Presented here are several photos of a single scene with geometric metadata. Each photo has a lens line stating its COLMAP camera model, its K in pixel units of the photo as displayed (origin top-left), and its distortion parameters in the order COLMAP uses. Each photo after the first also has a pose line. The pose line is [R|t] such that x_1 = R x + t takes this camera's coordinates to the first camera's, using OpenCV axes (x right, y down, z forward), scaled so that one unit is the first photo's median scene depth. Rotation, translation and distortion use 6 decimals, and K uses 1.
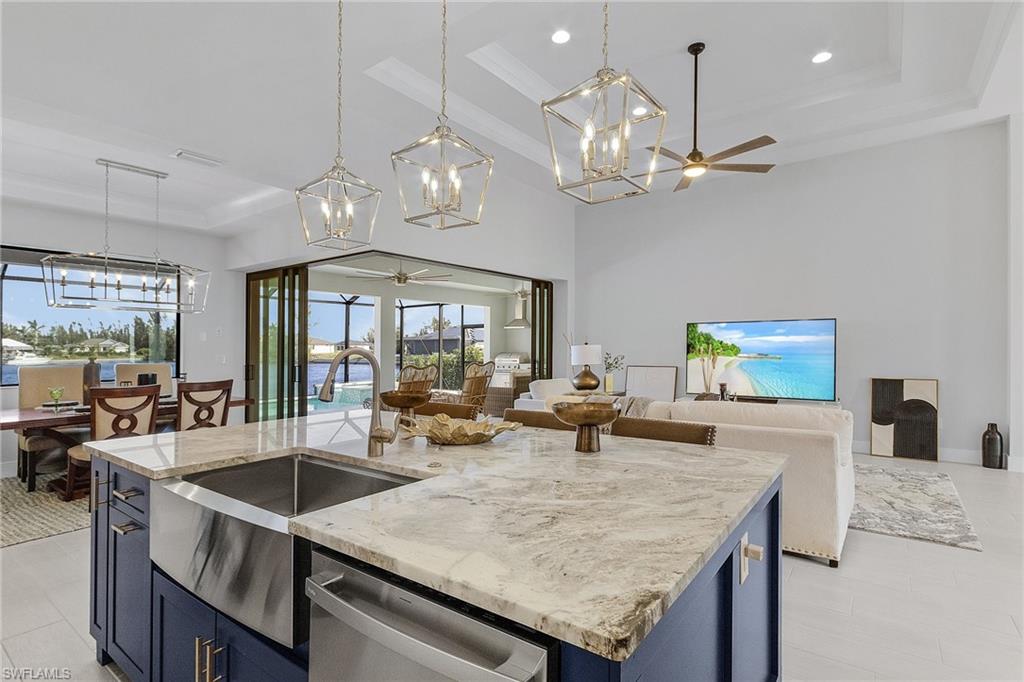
lens RADIAL K [[508.4, 0, 494.7], [0, 508.4, 338.4], [0, 0, 1]] dist [0.013786, 0.000024]
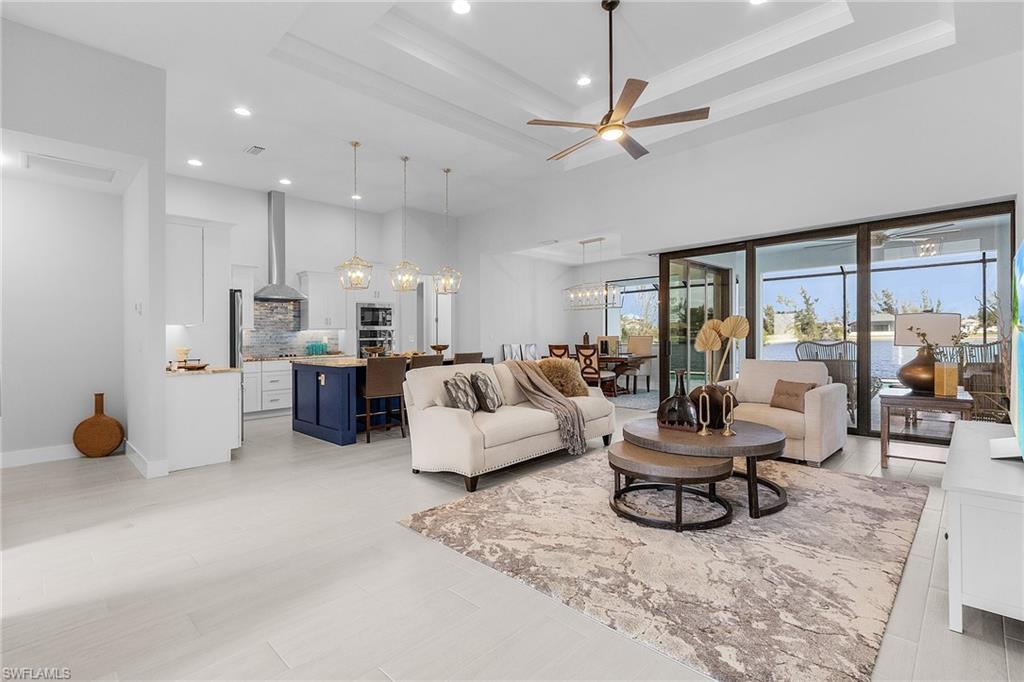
lens RADIAL K [[464.9, 0, 500.6], [0, 464.9, 333.9], [0, 0, 1]] dist [-0.000949, -0.000285]
pose [[-0.125252, 0.005388, -0.992110, 0.891135], [0.035798, 0.999359, 0.000908, 0.021437], [0.991479, -0.035402, -0.125364, 0.648307]]
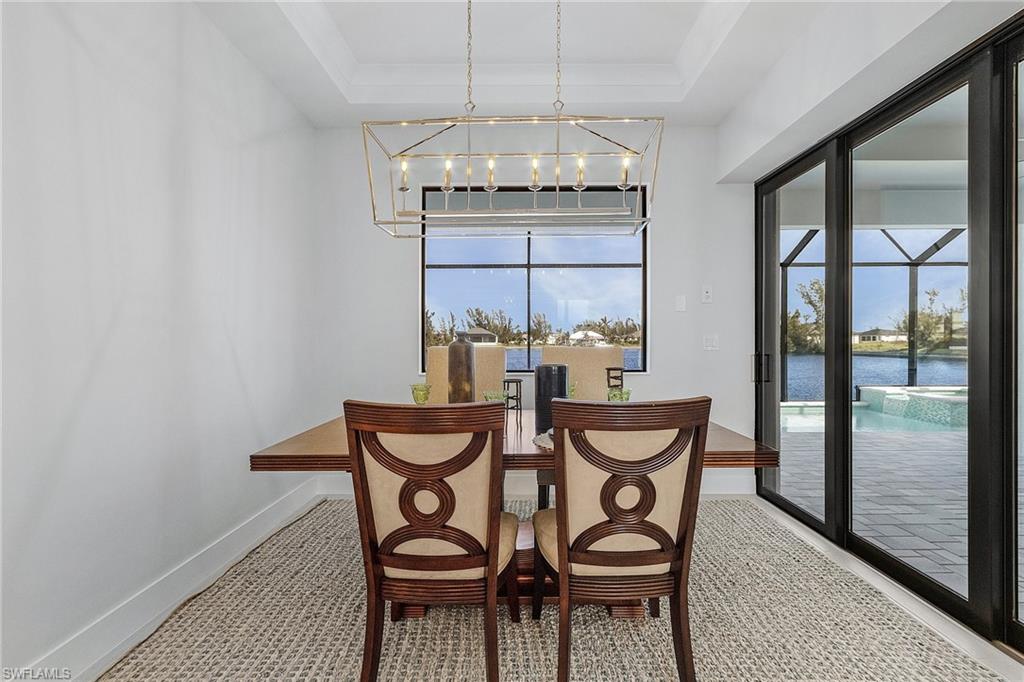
lens RADIAL K [[481.1, 0, 521.6], [0, 481.1, 336.5], [0, 0, 1]] dist [0.003160, 0.000219]
pose [[0.613880, 0.001299, -0.789399, -0.262385], [0.009513, 0.999914, 0.009043, 0.029081], [0.789342, -0.013061, 0.613814, 0.544223]]
